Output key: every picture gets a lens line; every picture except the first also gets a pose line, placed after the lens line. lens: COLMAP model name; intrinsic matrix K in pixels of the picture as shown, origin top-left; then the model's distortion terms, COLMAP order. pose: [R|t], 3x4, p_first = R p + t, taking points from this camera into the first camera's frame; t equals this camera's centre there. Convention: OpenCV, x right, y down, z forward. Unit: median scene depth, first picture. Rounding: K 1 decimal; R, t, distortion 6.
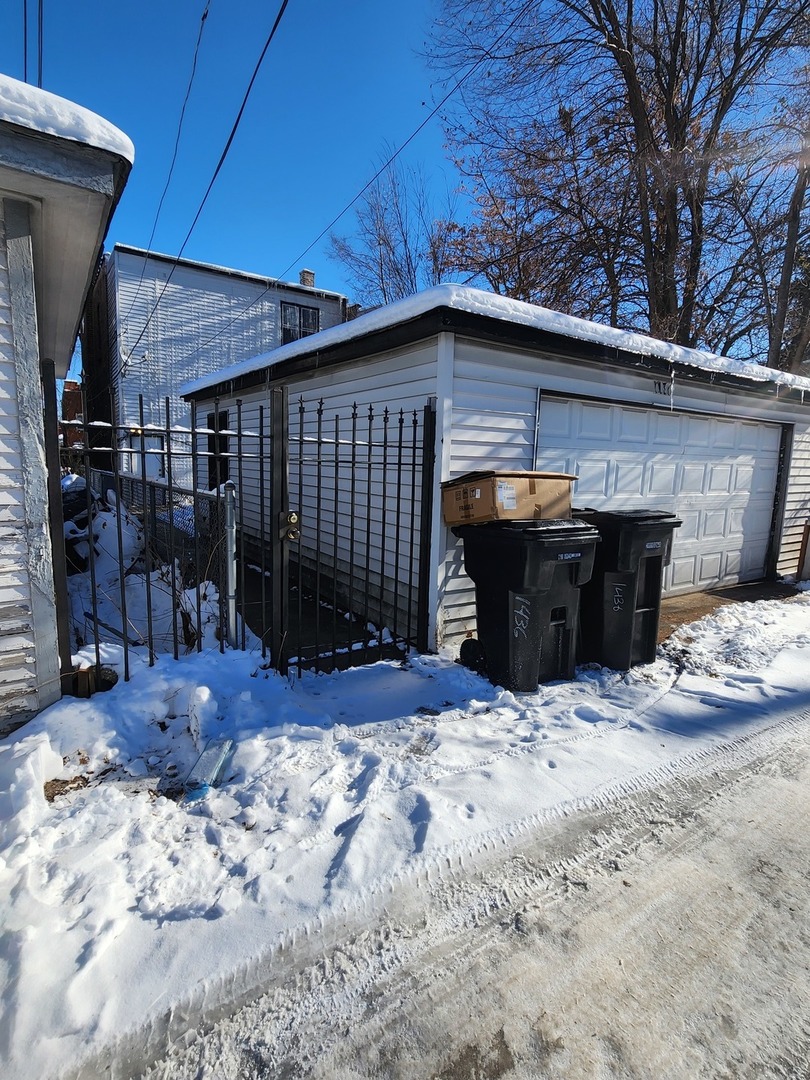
lens RADIAL K [[526.7, 0, 405.0], [0, 526.7, 540.0], [0, 0, 1]] dist [-0.000683, -0.000286]
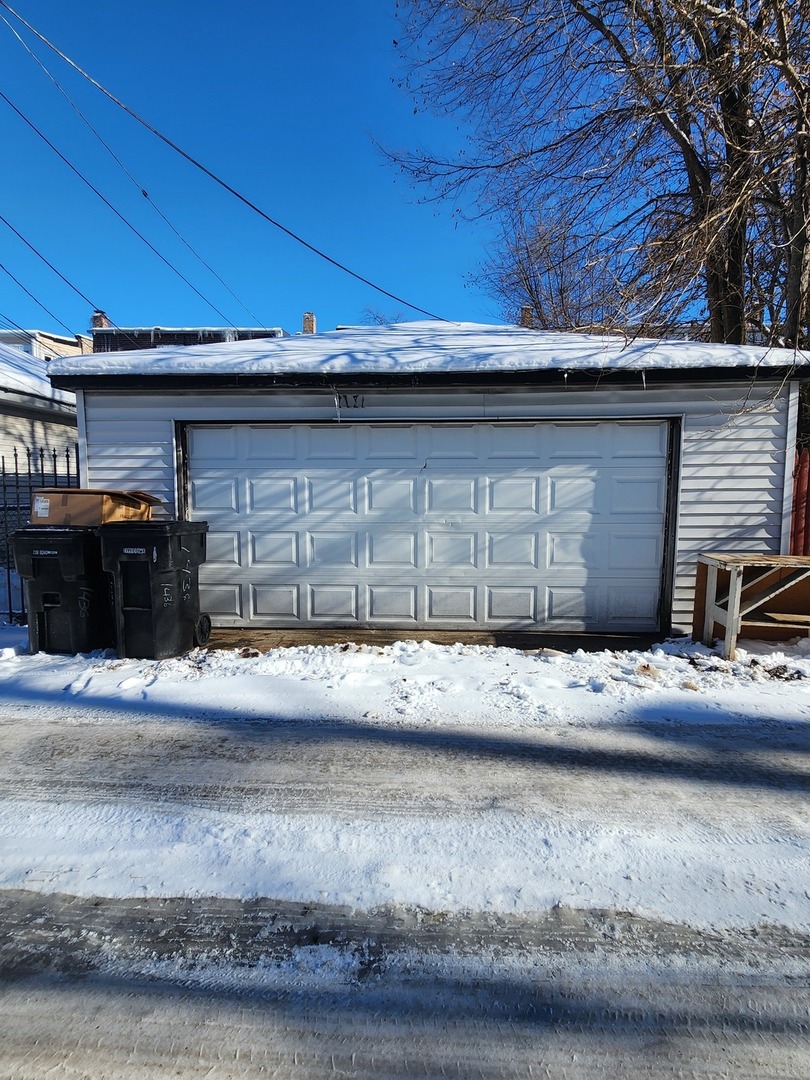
lens RADIAL K [[440.2, 0, 410.6], [0, 440.2, 533.8], [0, 0, 1]] dist [0.002642, 0.000488]
pose [[0.813290, 0.019320, -0.581538, 1.072771], [-0.065430, 0.996146, -0.058411, -0.007360], [0.578168, 0.085555, 0.811420, 0.440354]]
